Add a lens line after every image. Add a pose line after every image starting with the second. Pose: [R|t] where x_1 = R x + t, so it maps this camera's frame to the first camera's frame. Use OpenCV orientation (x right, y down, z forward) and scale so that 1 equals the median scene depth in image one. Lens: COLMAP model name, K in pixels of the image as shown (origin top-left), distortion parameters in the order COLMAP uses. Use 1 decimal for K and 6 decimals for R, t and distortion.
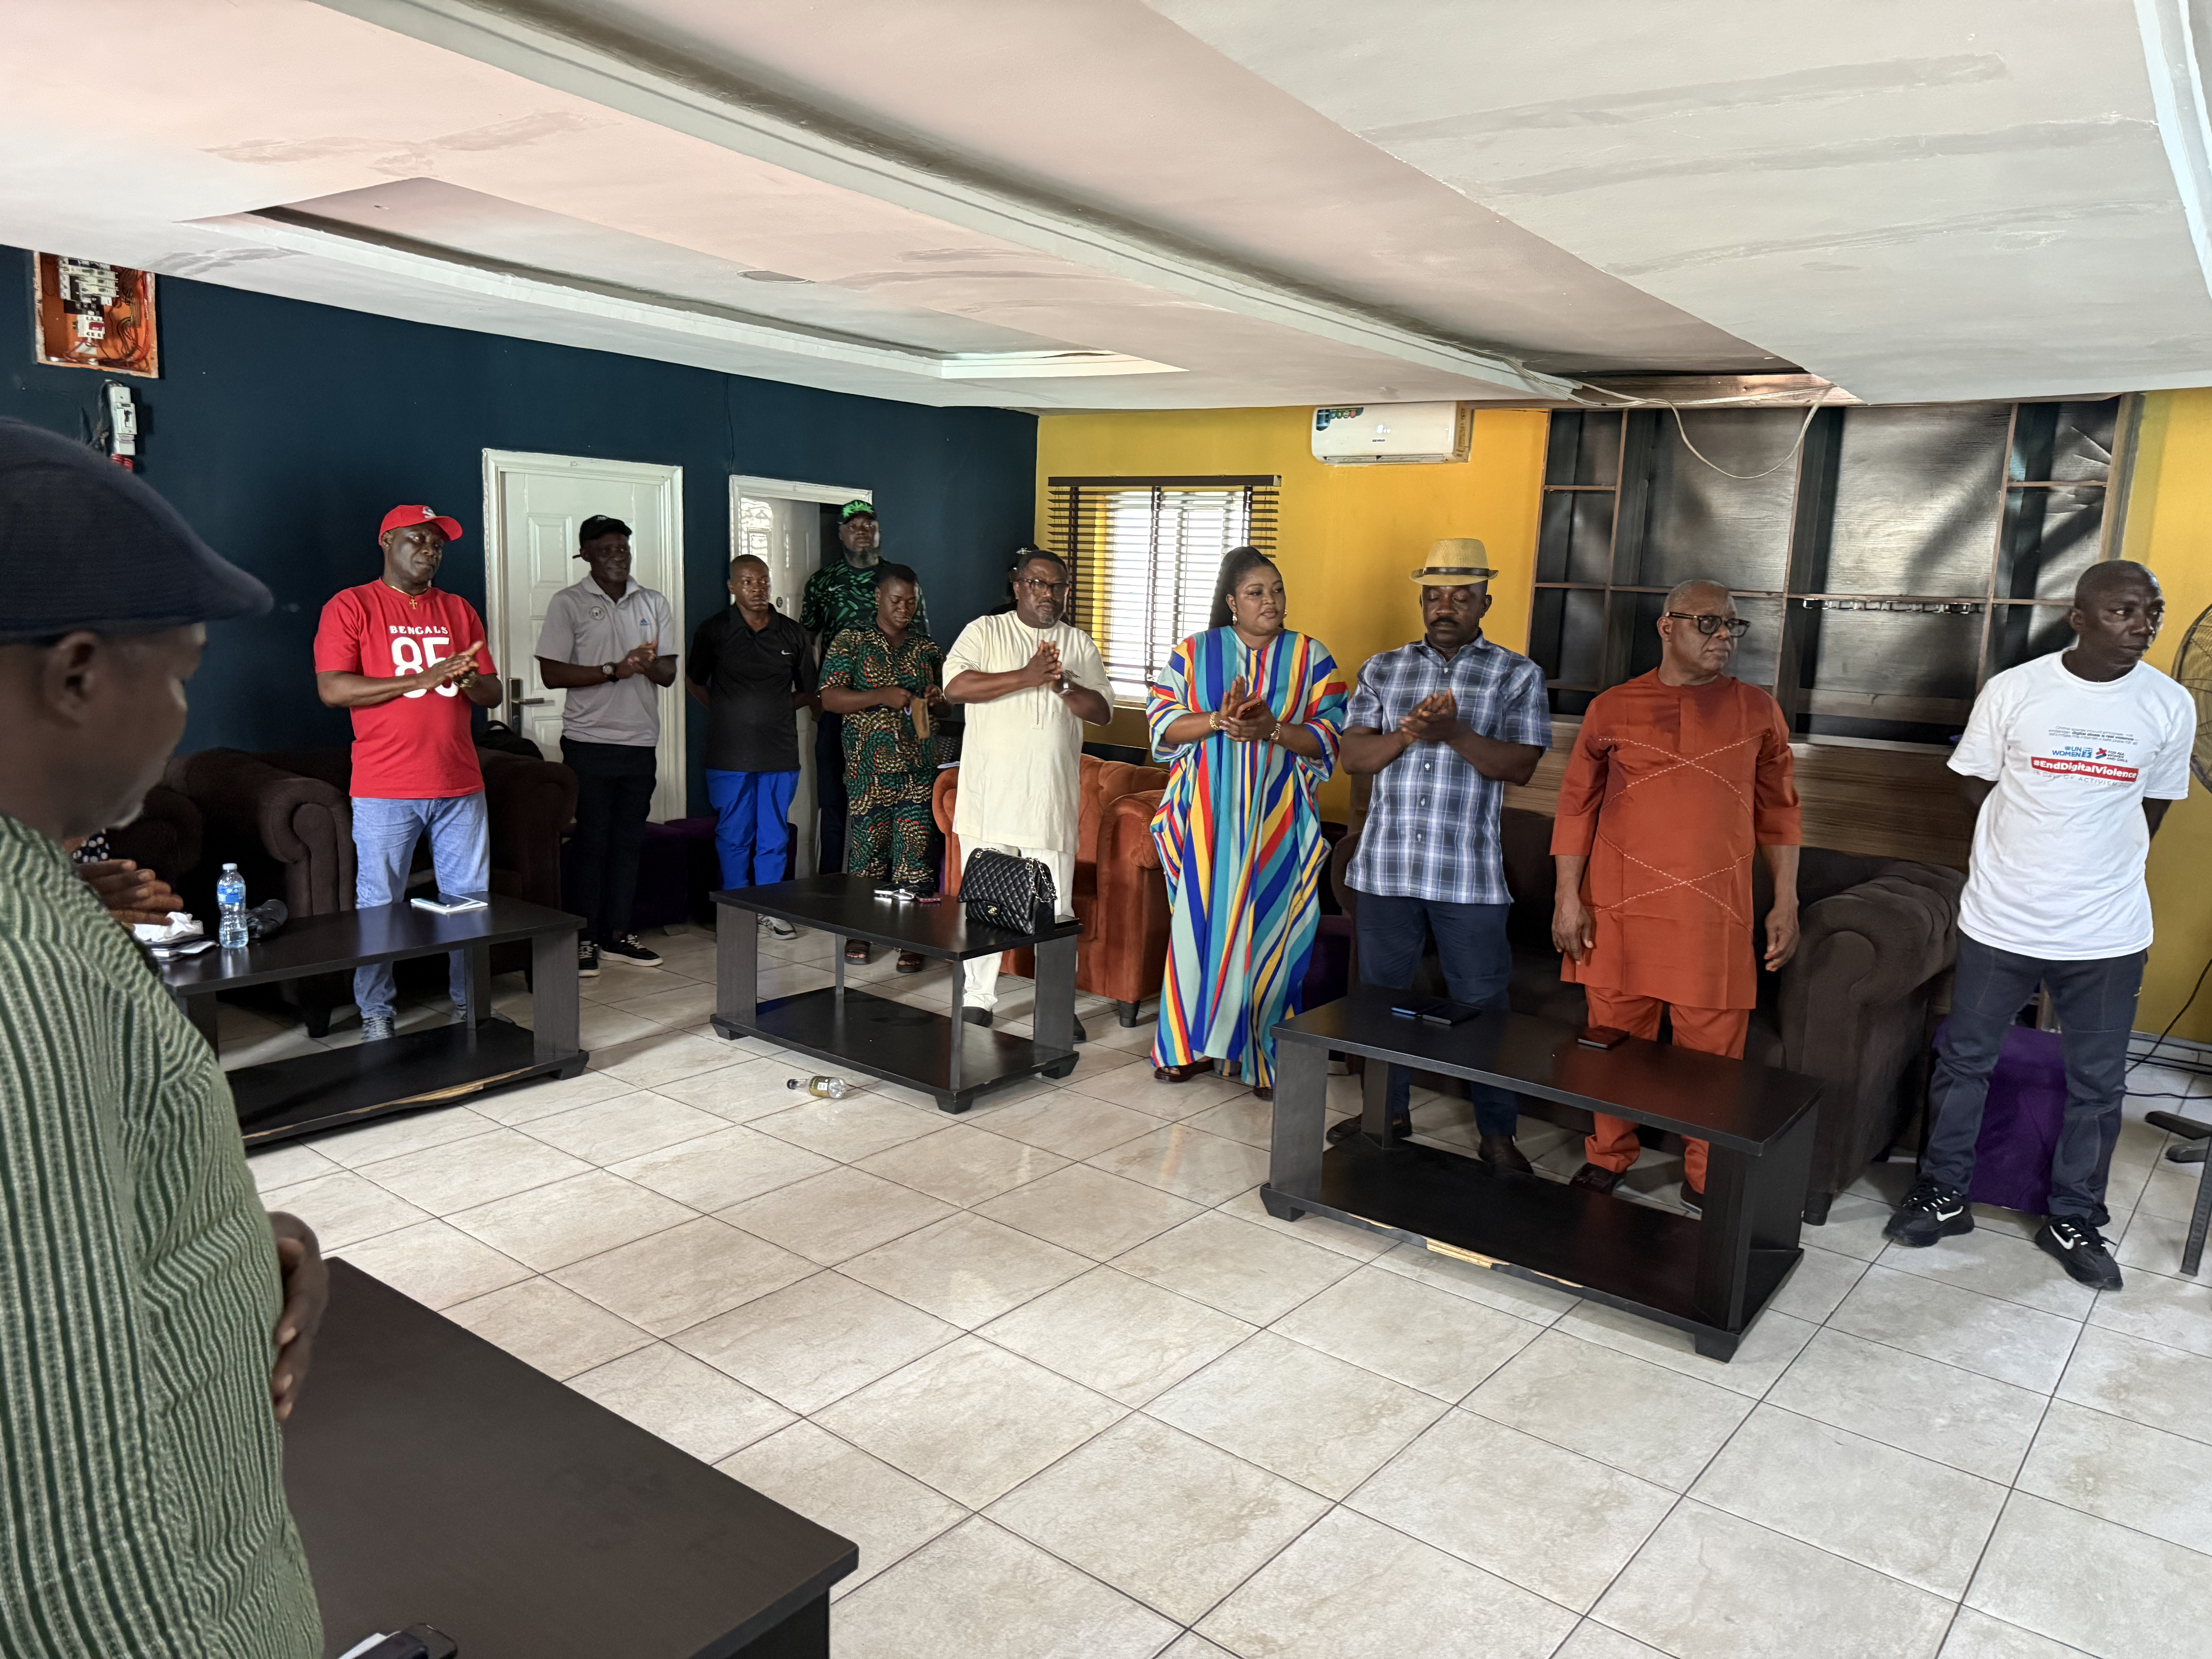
lens RADIAL K [[1560.6, 0, 1106.0], [0, 1560.6, 829.5], [0, 0, 1]] dist [0.027865, -0.030755]
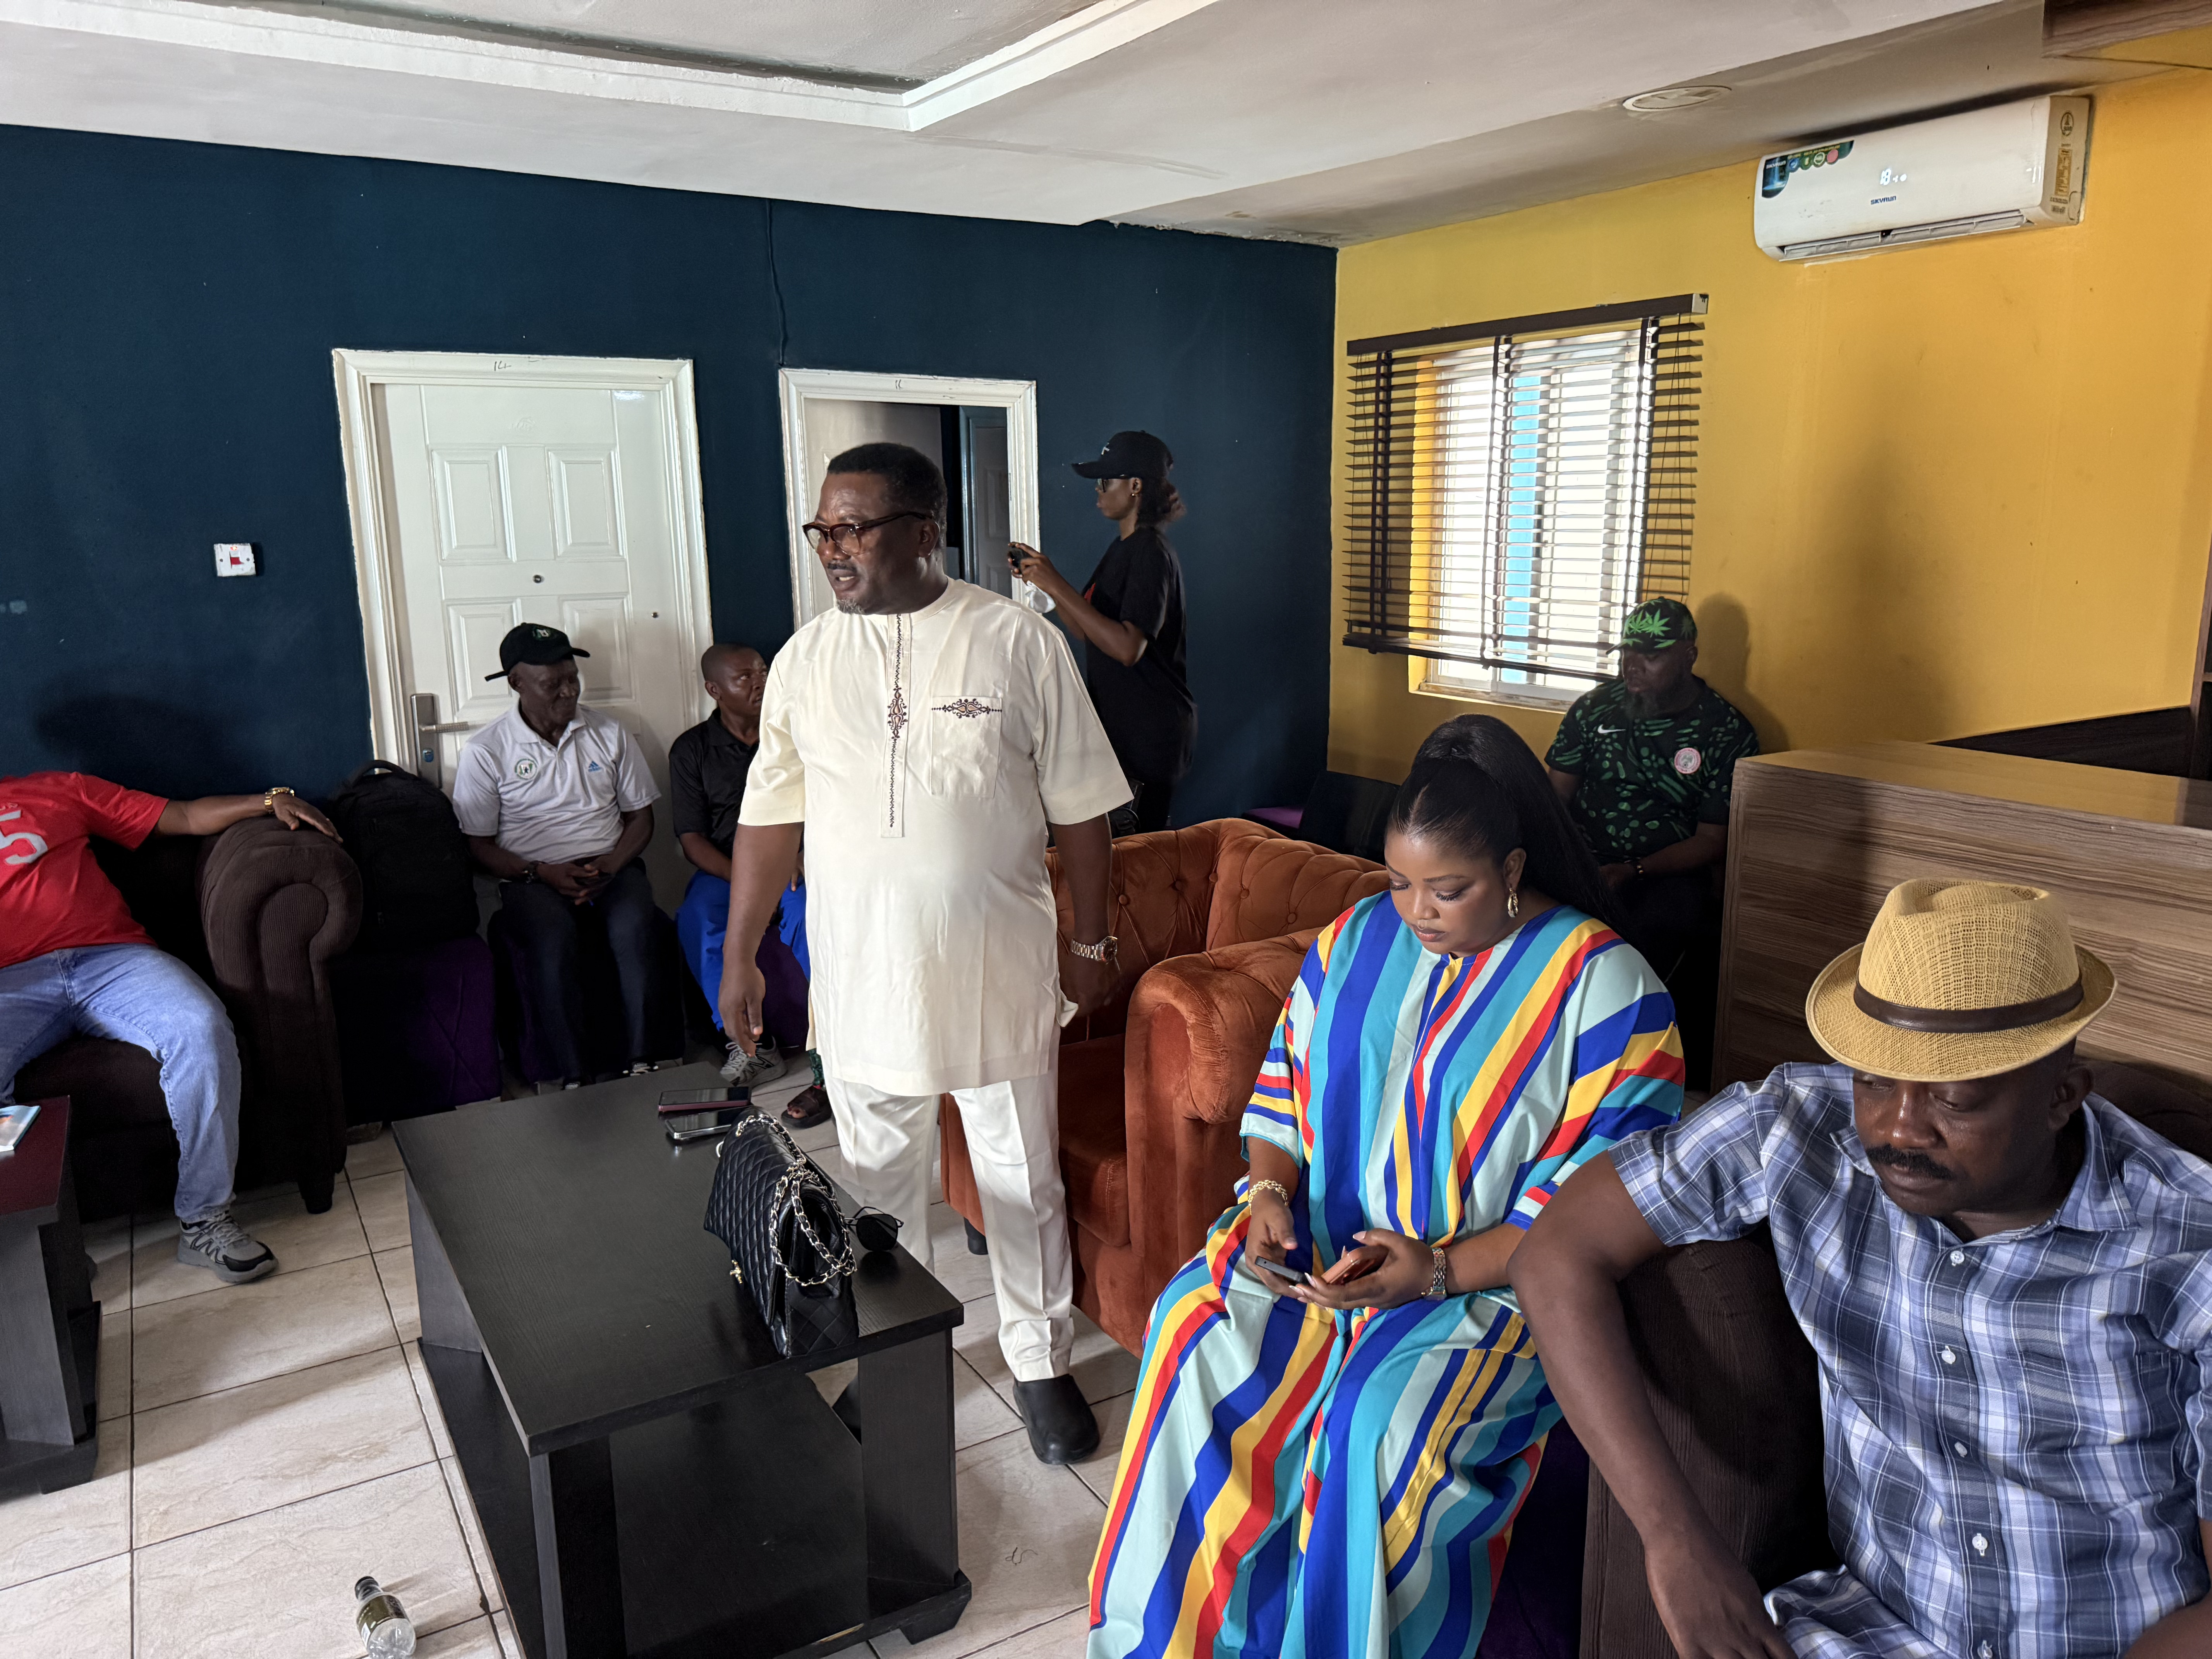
lens RADIAL K [[1560.6, 0, 1106.0], [0, 1560.6, 829.5], [0, 0, 1]] dist [0.027865, -0.030755]
pose [[0.935779, 0.021845, -0.351910, 0.117823], [-0.005634, 0.998878, 0.047025, -0.063031], [0.352542, -0.042022, 0.934852, 0.412513]]
